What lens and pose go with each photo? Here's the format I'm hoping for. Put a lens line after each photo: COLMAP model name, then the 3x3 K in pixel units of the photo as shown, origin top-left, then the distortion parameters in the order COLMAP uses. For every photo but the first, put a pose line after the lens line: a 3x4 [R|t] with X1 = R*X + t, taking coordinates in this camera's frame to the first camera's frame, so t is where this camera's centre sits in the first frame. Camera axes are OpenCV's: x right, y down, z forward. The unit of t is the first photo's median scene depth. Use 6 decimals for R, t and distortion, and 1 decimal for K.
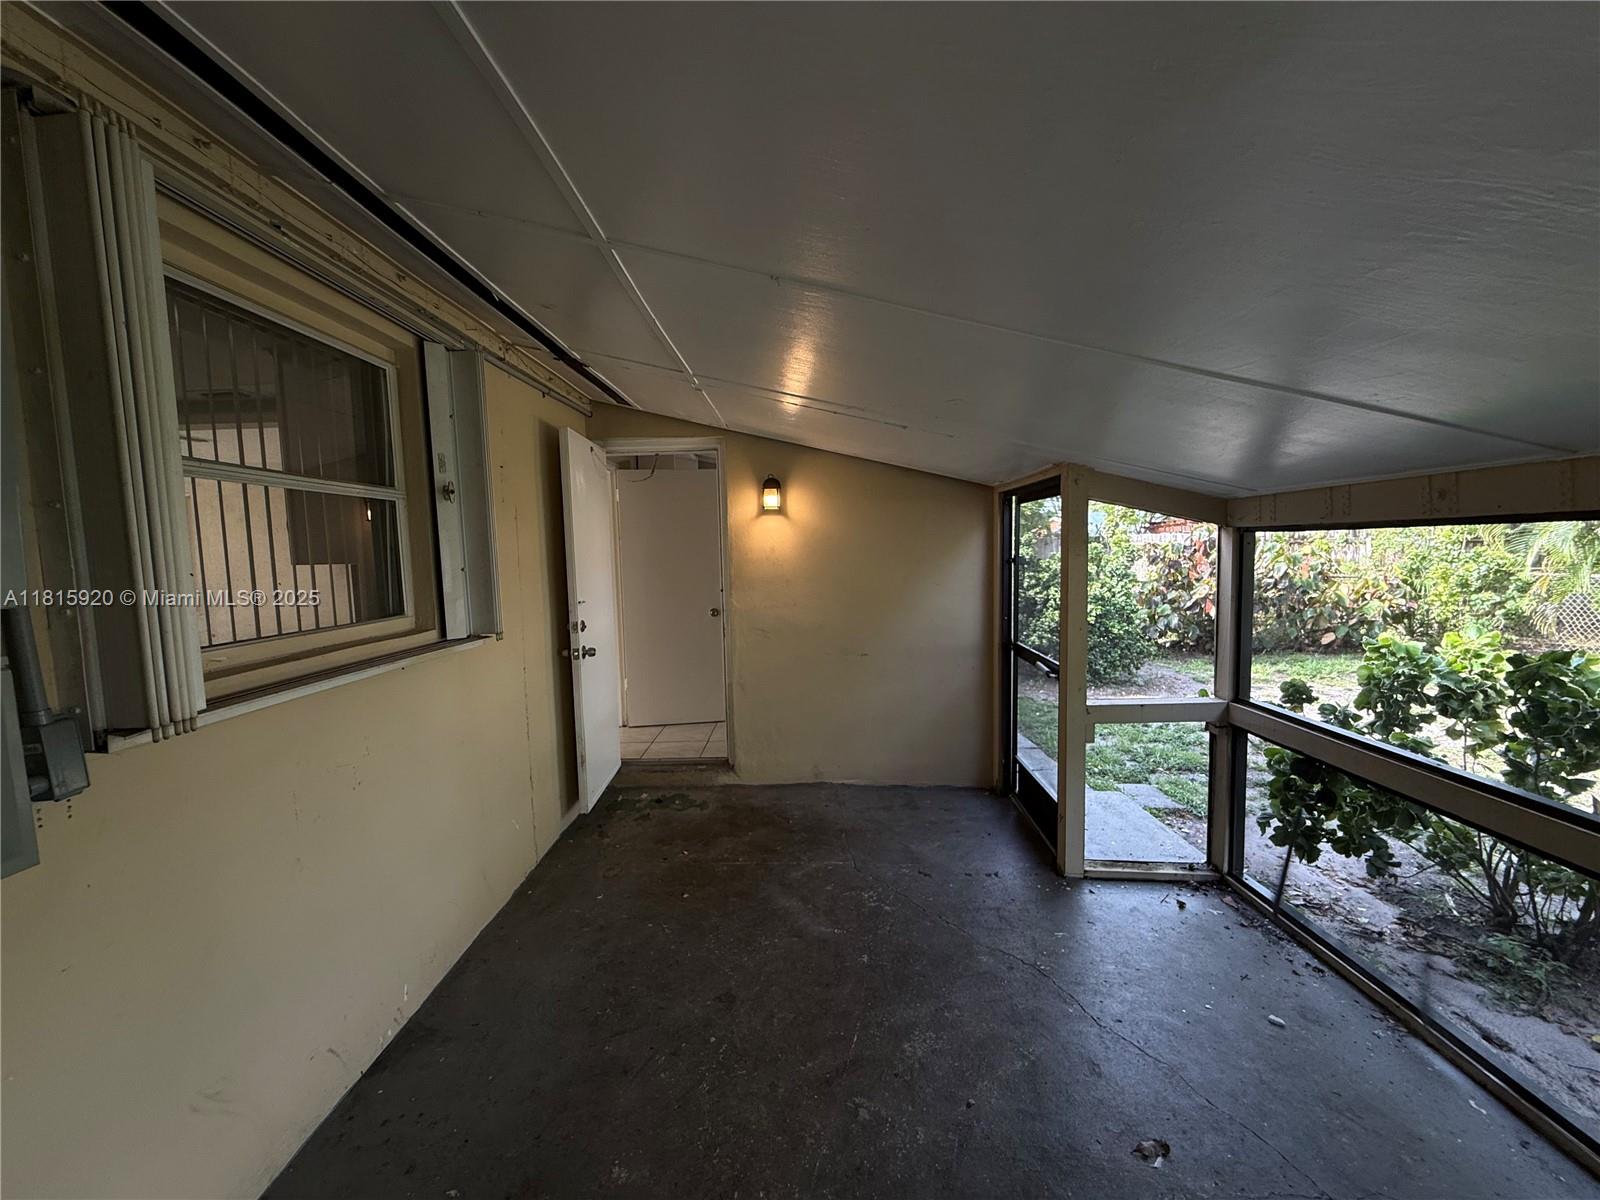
lens RADIAL K [[636.5, 0, 795.2], [0, 636.5, 604.6], [0, 0, 1]] dist [-0.002394, -0.000396]
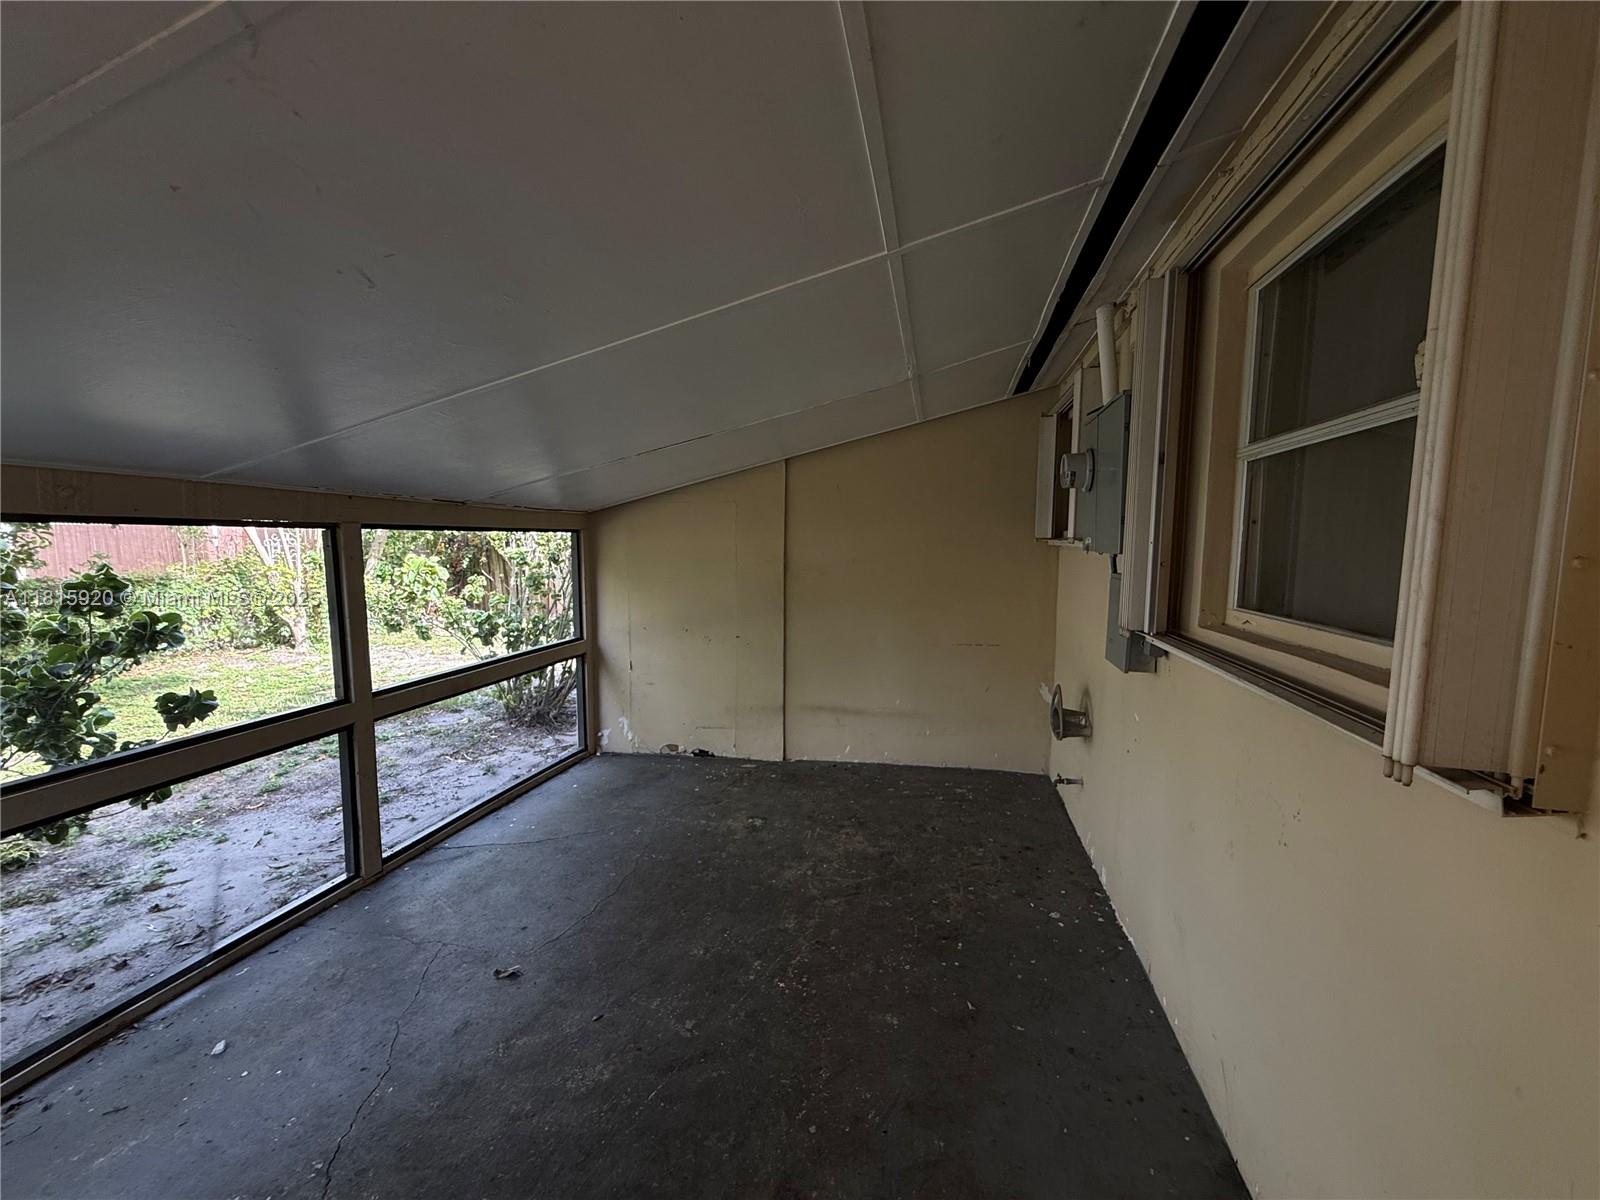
lens RADIAL K [[636.5, 0, 795.2], [0, 636.5, 604.6], [0, 0, 1]] dist [-0.002394, -0.000396]
pose [[-0.977578, -0.002647, 0.210559, -0.295083], [0.035779, 0.983293, 0.178476, -0.137399], [-0.207514, 0.182008, -0.961151, 1.767728]]
